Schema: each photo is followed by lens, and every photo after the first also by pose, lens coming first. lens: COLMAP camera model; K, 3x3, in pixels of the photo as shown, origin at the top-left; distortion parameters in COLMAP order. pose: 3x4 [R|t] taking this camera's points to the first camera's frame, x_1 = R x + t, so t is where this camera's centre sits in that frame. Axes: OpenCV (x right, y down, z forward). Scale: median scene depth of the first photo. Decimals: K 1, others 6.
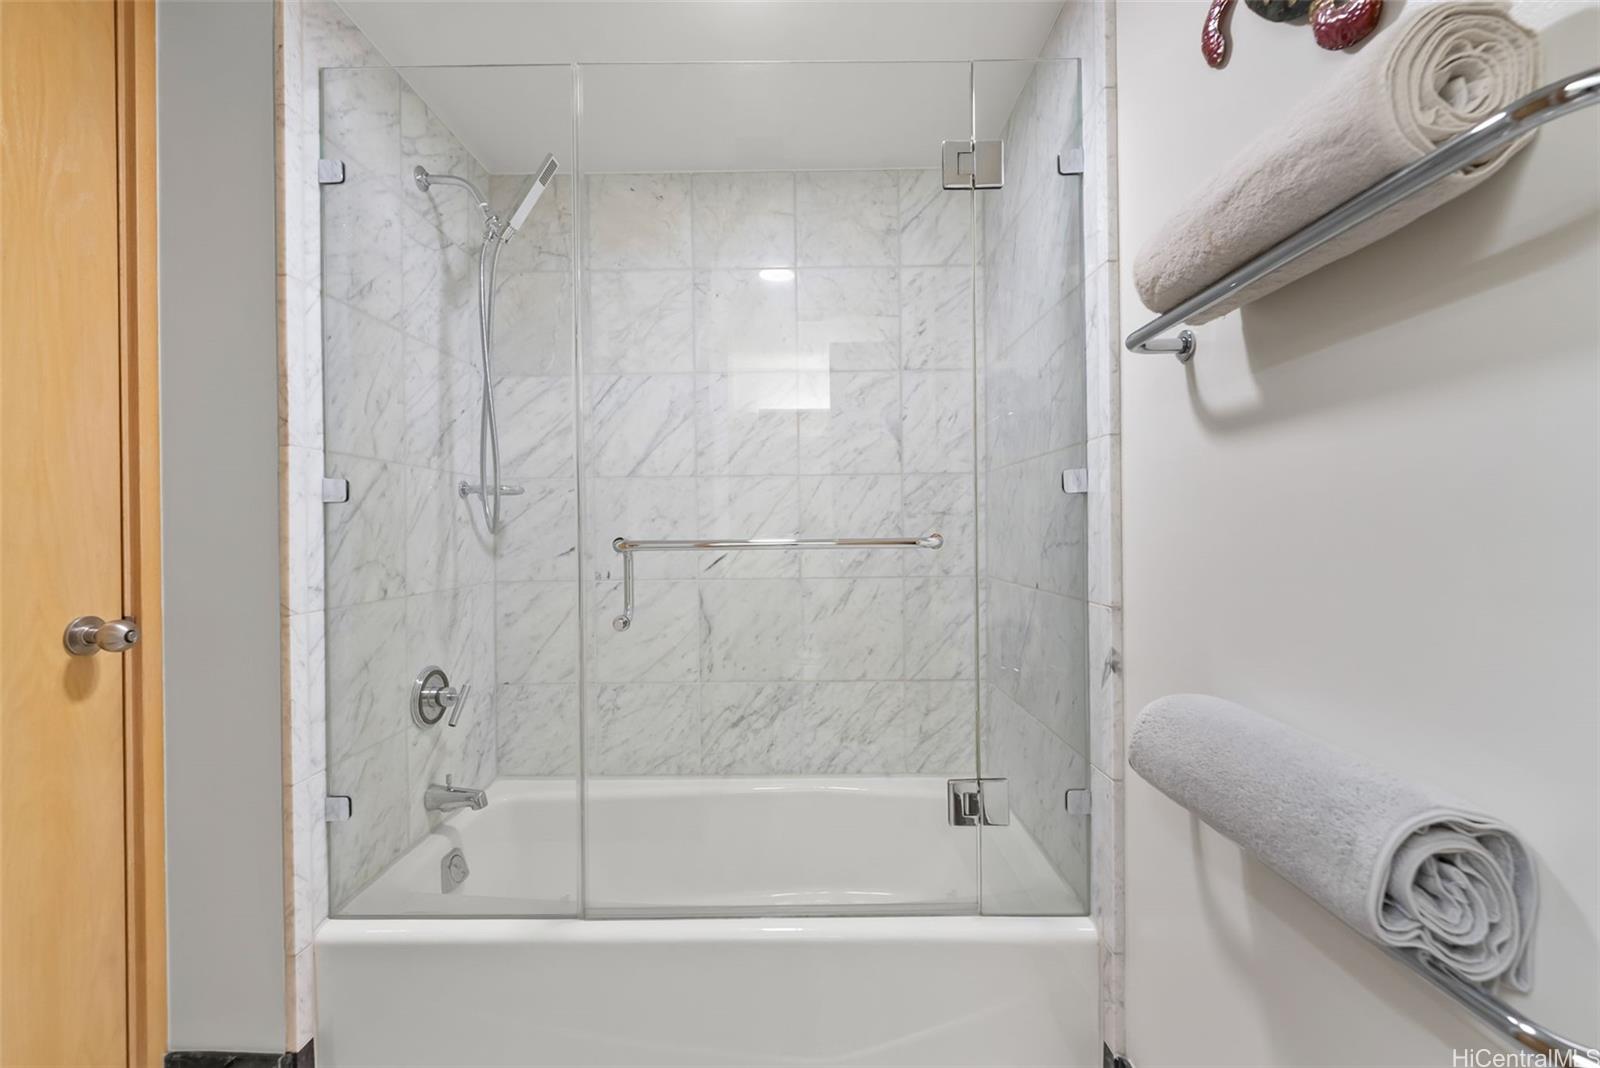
lens RADIAL K [[666.0, 0, 798.9], [0, 666.0, 534.7], [0, 0, 1]] dist [-0.001302, -0.000092]
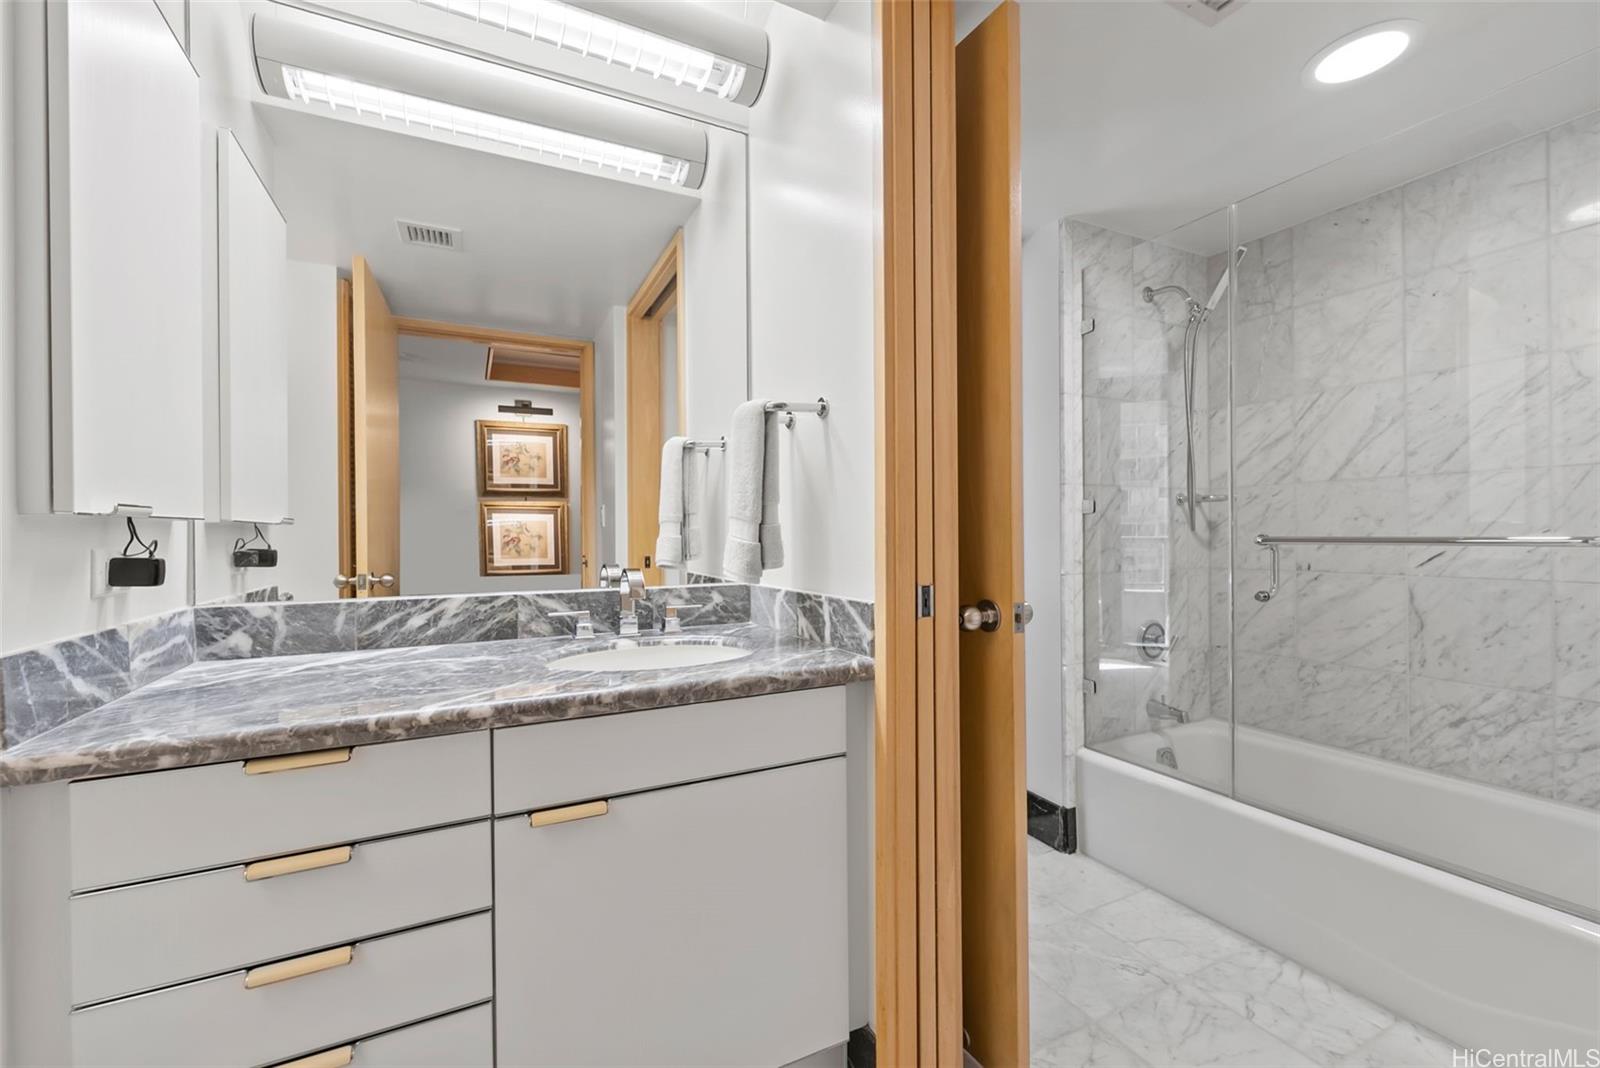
lens RADIAL K [[666.0, 0, 798.9], [0, 666.0, 534.7], [0, 0, 1]] dist [-0.001302, -0.000092]
pose [[0.453348, 0.006292, -0.891311, 0.342334], [-0.000968, 0.999978, 0.006566, -0.002171], [0.891333, -0.002114, 0.453345, -0.314181]]
